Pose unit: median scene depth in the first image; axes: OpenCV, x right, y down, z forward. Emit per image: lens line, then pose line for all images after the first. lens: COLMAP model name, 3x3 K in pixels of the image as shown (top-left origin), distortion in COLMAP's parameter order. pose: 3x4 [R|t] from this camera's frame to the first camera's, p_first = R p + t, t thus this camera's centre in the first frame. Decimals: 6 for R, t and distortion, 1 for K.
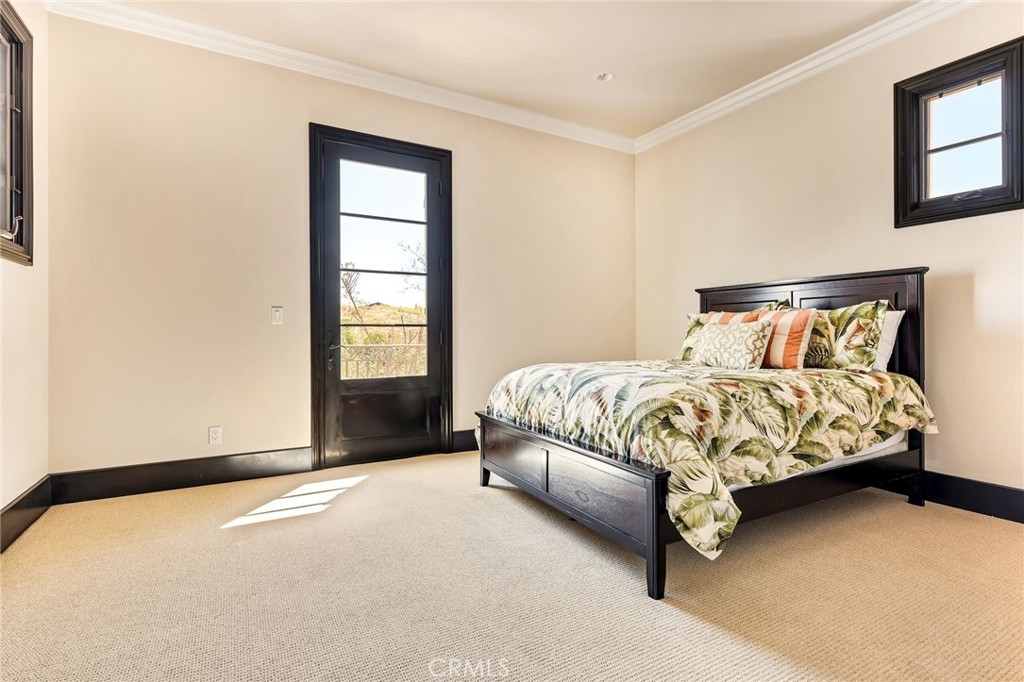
lens RADIAL K [[494.8, 0, 519.1], [0, 494.8, 334.8], [0, 0, 1]] dist [0.000765, 0.000678]
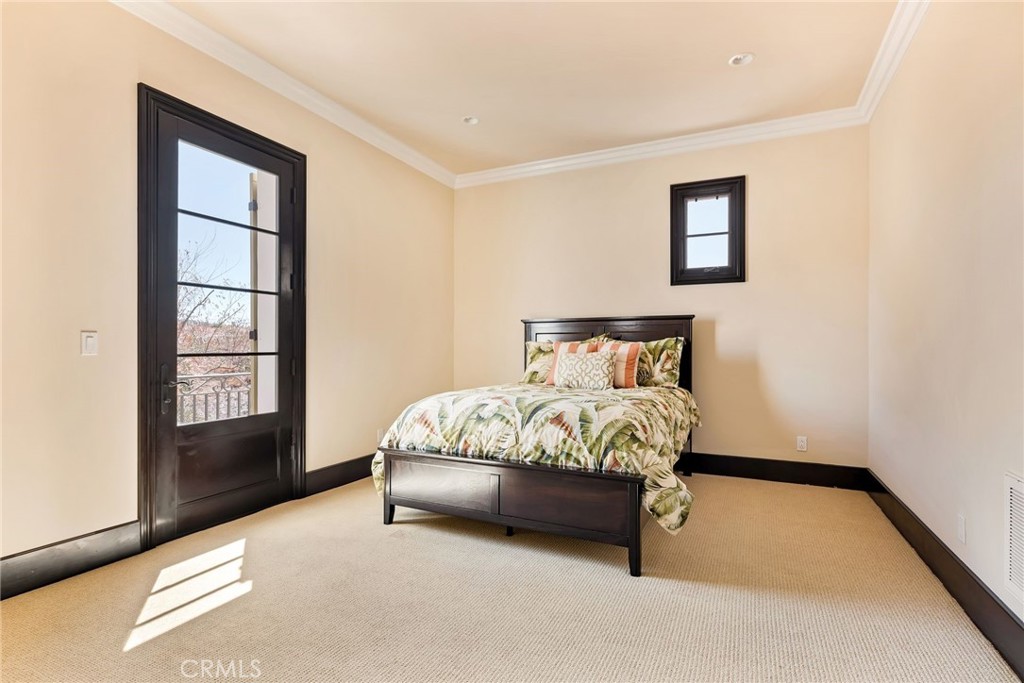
lens RADIAL K [[494.8, 0, 522.0], [0, 494.8, 349.1], [0, 0, 1]] dist [0.000765, 0.000678]
pose [[0.820890, -0.001471, 0.571084, -0.439104], [0.001239, 0.999999, 0.000796, -0.035102], [-0.571085, 0.000054, 0.820891, 0.074326]]
